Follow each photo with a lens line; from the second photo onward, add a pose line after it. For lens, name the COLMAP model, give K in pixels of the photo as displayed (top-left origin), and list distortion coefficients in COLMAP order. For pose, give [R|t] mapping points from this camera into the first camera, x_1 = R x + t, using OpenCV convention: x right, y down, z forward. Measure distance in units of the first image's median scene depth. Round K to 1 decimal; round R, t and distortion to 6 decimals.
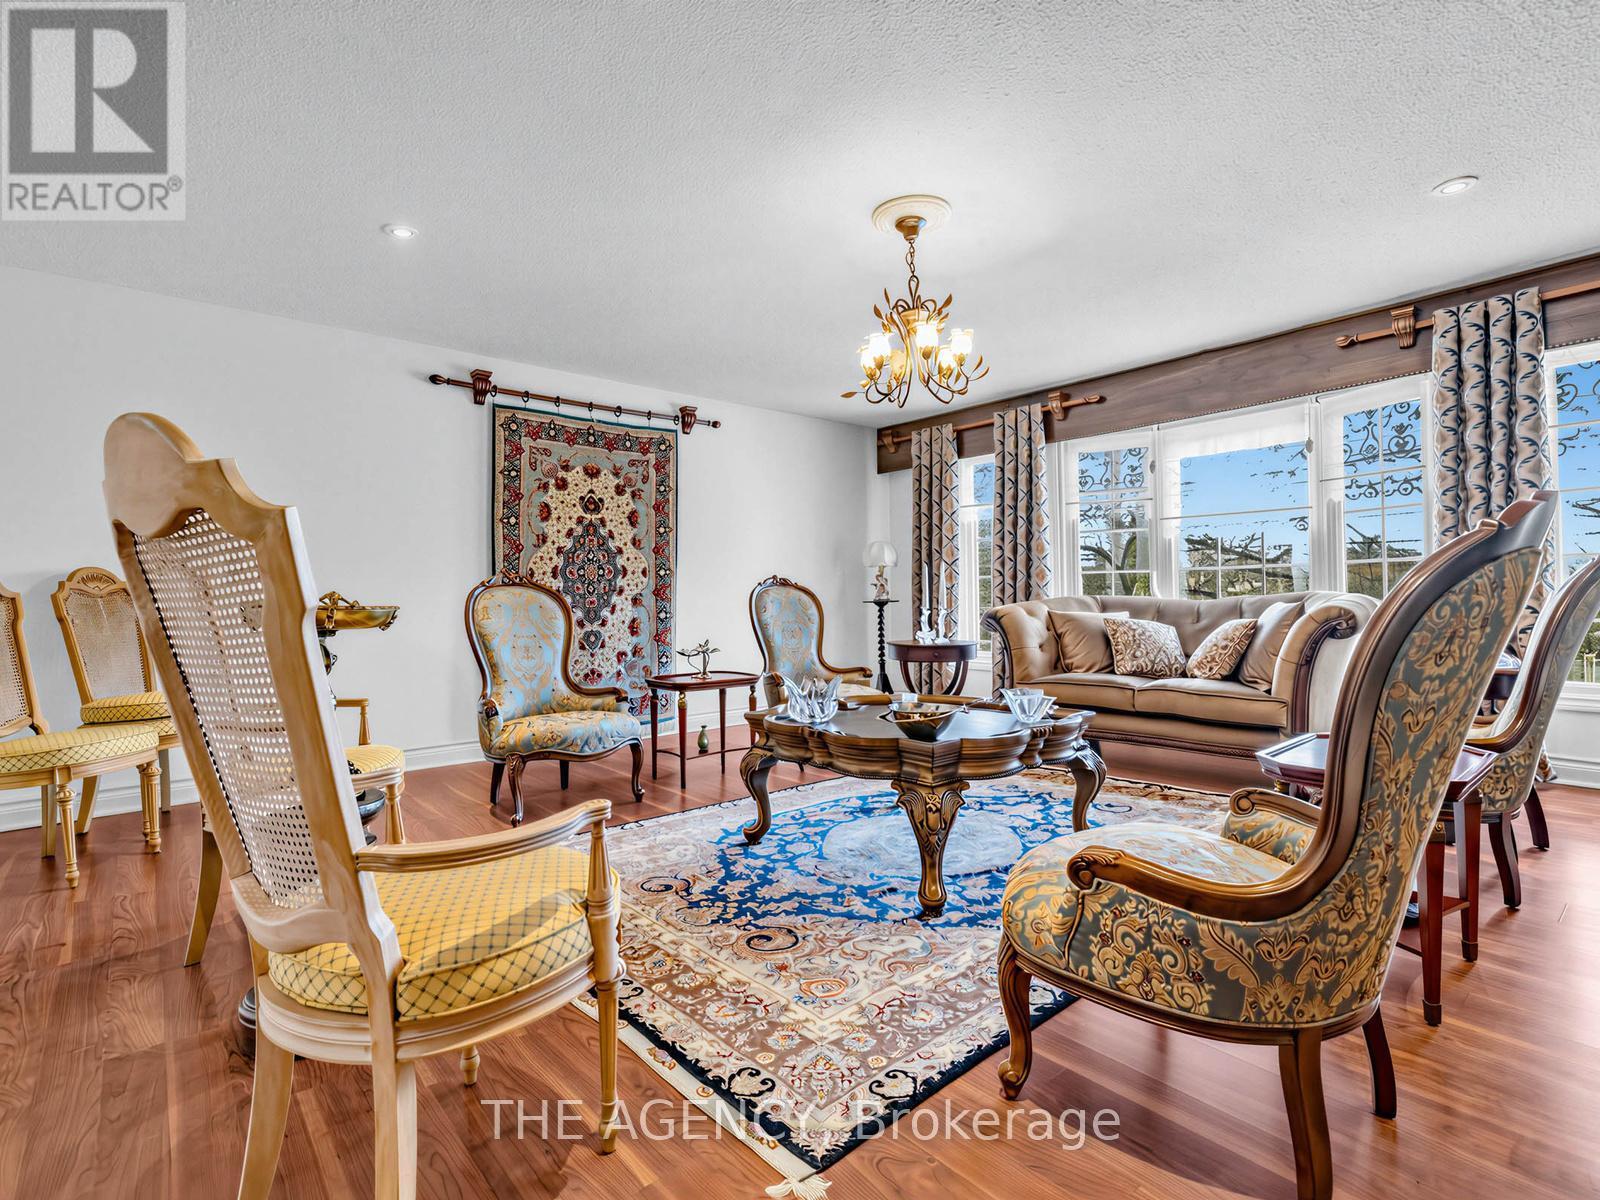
lens RADIAL K [[772.2, 0, 794.0], [0, 772.2, 598.9], [0, 0, 1]] dist [0.004697, 0.003193]
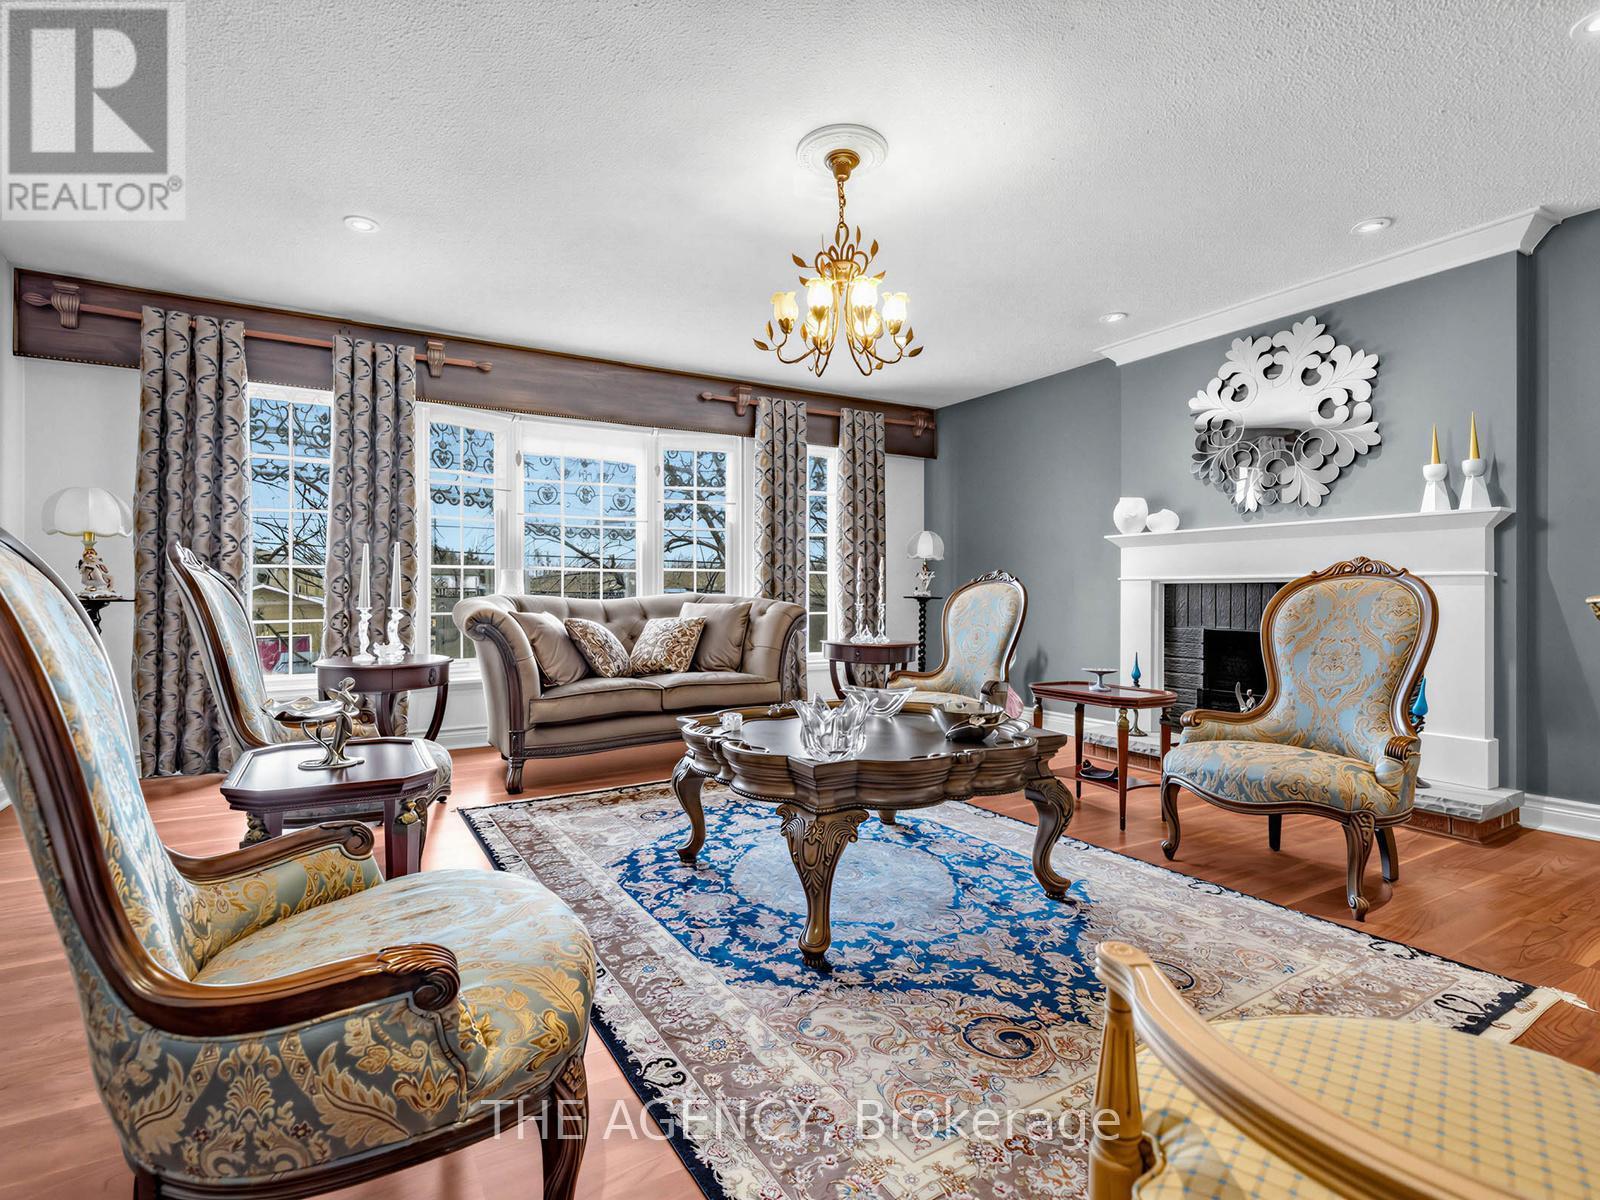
lens RADIAL K [[772.2, 0, 789.8], [0, 772.2, 597.9], [0, 0, 1]] dist [0.004697, 0.003193]
pose [[0.183971, 0.003702, 0.982925, -0.793372], [-0.004310, 0.999986, -0.002959, 0.003542], [-0.982922, -0.003692, 0.183984, 0.997542]]
